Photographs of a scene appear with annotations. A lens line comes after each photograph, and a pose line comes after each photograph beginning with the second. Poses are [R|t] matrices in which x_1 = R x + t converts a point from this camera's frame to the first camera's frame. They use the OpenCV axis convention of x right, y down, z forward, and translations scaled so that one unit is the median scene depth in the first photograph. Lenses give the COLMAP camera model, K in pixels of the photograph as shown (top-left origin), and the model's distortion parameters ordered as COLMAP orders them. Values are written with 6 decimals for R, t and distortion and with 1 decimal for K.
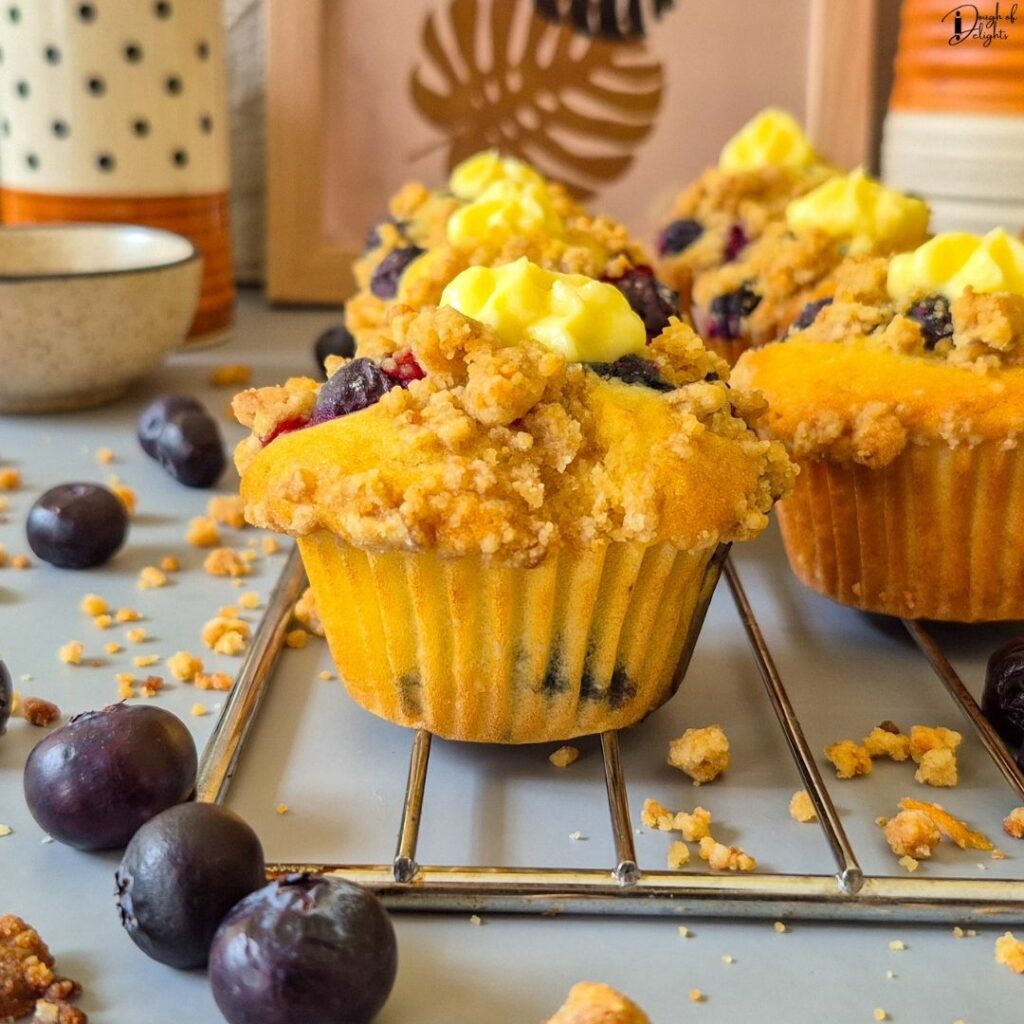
lens RADIAL K [[1703.3, 0, 479.2], [0, 1703.3, 494.1], [0, 0, 1]] dist [0.114525, -0.152402]
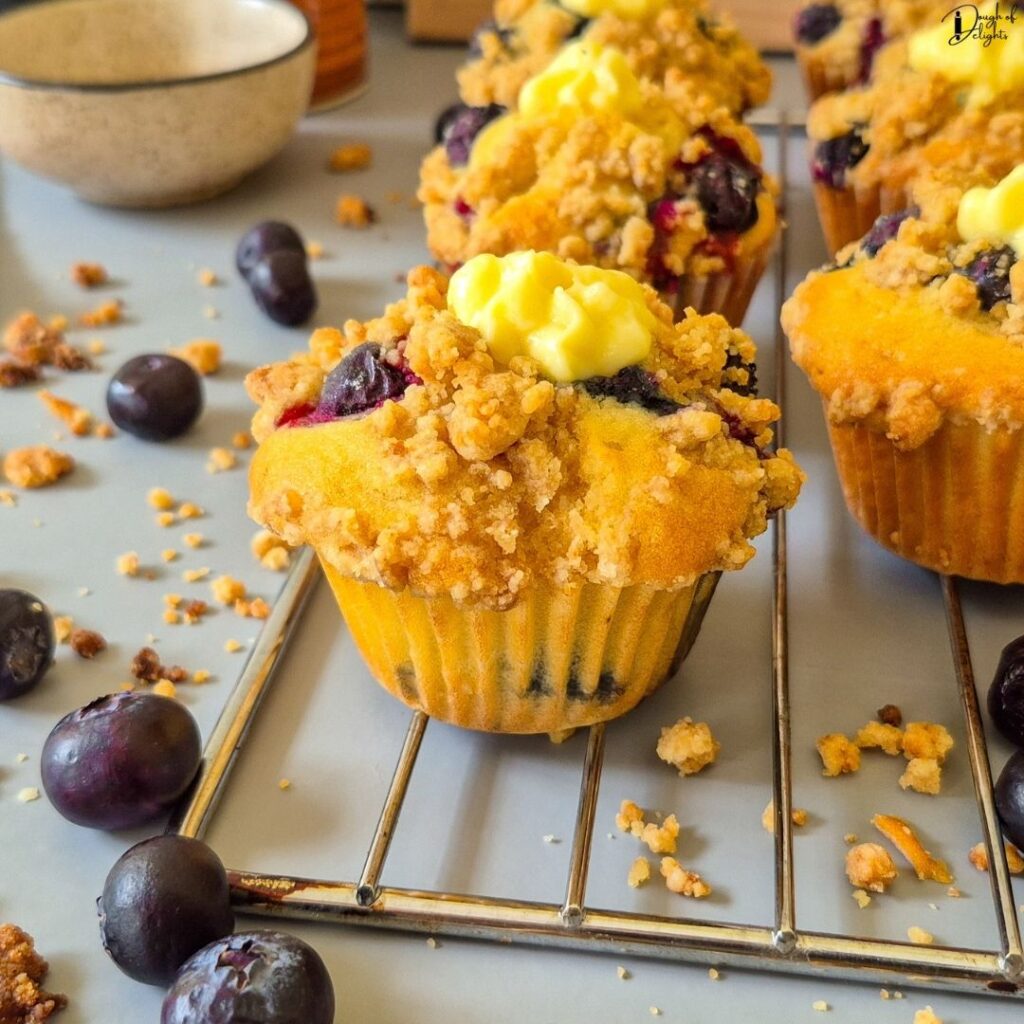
lens RADIAL K [[1679.5, 0, 479.6], [0, 1679.5, 510.8], [0, 0, 1]] dist [0.093322, -0.069721]
pose [[0.989480, 0.049326, -0.136002, 0.145461], [-0.011280, 0.963524, 0.267386, -0.272556], [0.144230, -0.263039, 0.953944, 0.054138]]
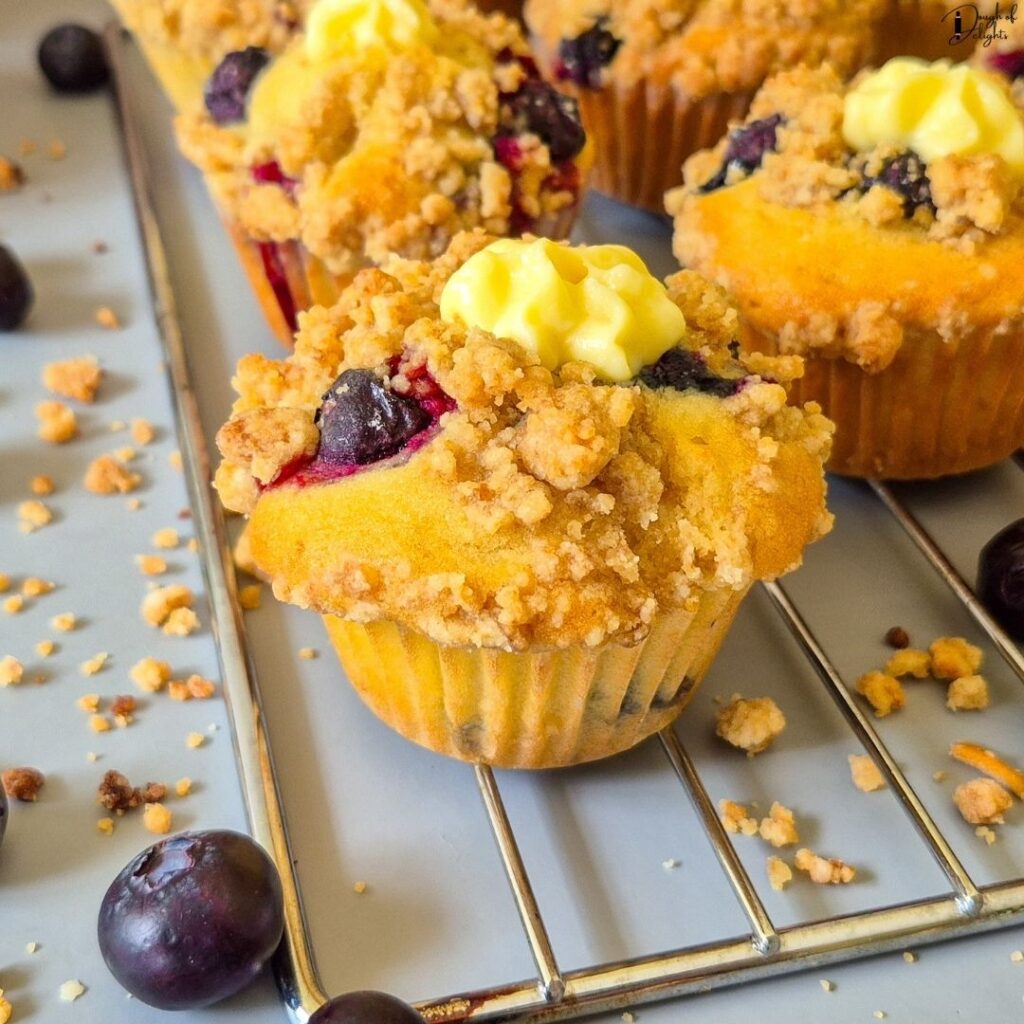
lens RADIAL K [[1798.5, 0, 498.0], [0, 1798.5, 448.3], [0, 0, 1]] dist [0.106541, -0.237296]
pose [[0.959650, -0.152620, 0.236176, -0.245405], [0.069296, 0.942346, 0.327387, -0.369372], [-0.272525, -0.297811, 0.914898, 0.150155]]
